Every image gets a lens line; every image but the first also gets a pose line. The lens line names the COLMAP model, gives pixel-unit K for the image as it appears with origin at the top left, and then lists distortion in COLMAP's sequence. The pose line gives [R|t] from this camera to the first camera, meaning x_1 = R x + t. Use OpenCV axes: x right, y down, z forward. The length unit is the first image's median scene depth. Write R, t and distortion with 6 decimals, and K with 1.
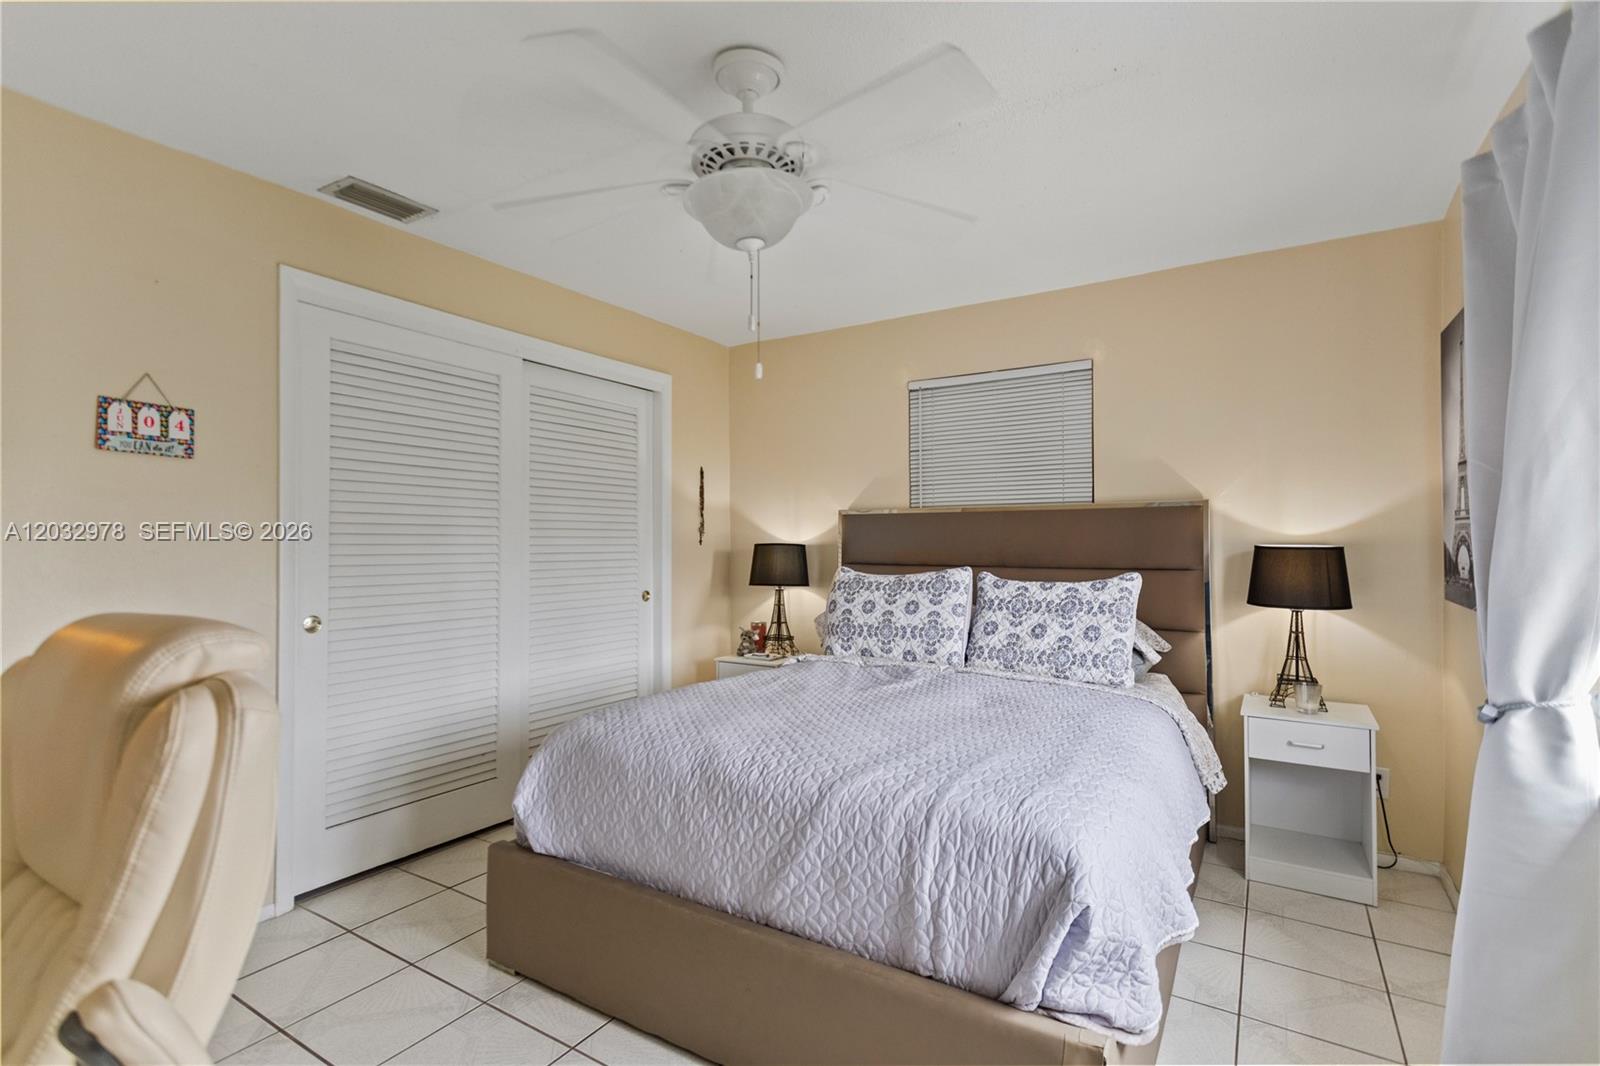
lens RADIAL K [[768.3, 0, 812.4], [0, 768.3, 539.6], [0, 0, 1]] dist [0.004363, 0.003103]
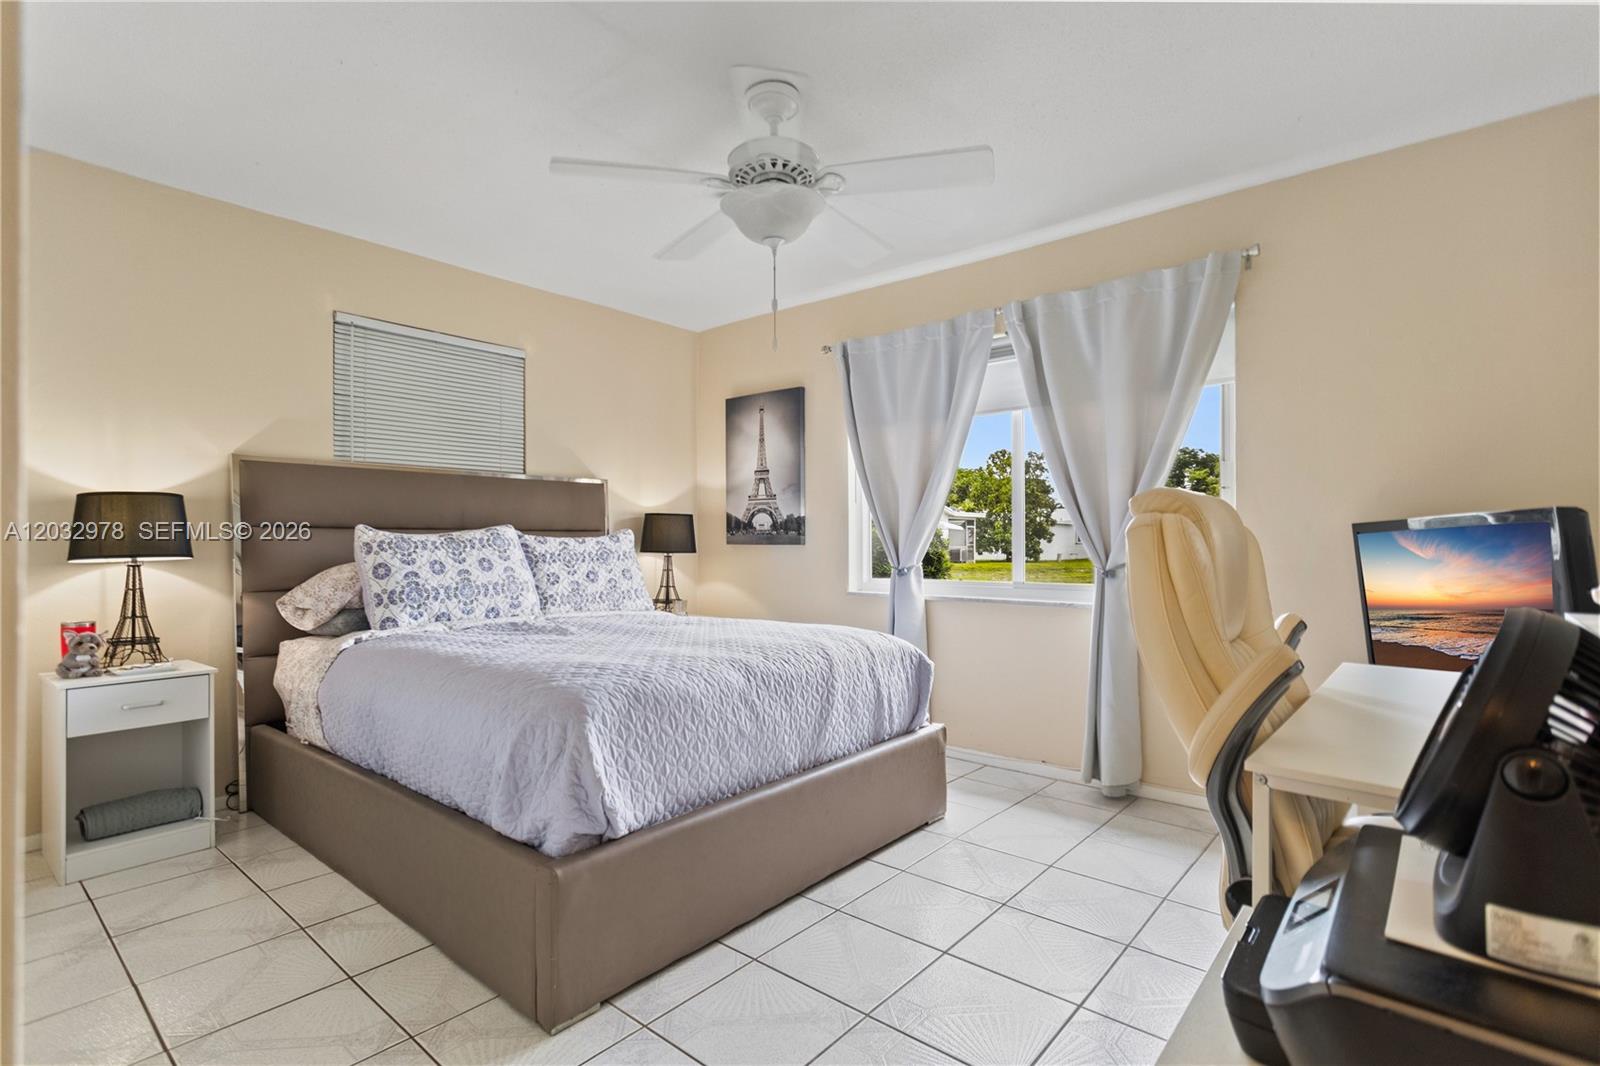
lens RADIAL K [[768.3, 0, 796.6], [0, 768.3, 536.7], [0, 0, 1]] dist [0.004363, 0.003103]
pose [[0.128504, 0.010627, 0.991652, -0.788856], [0.000166, 0.999942, -0.010738, 0.063481], [-0.991709, 0.001545, 0.128495, 0.481124]]
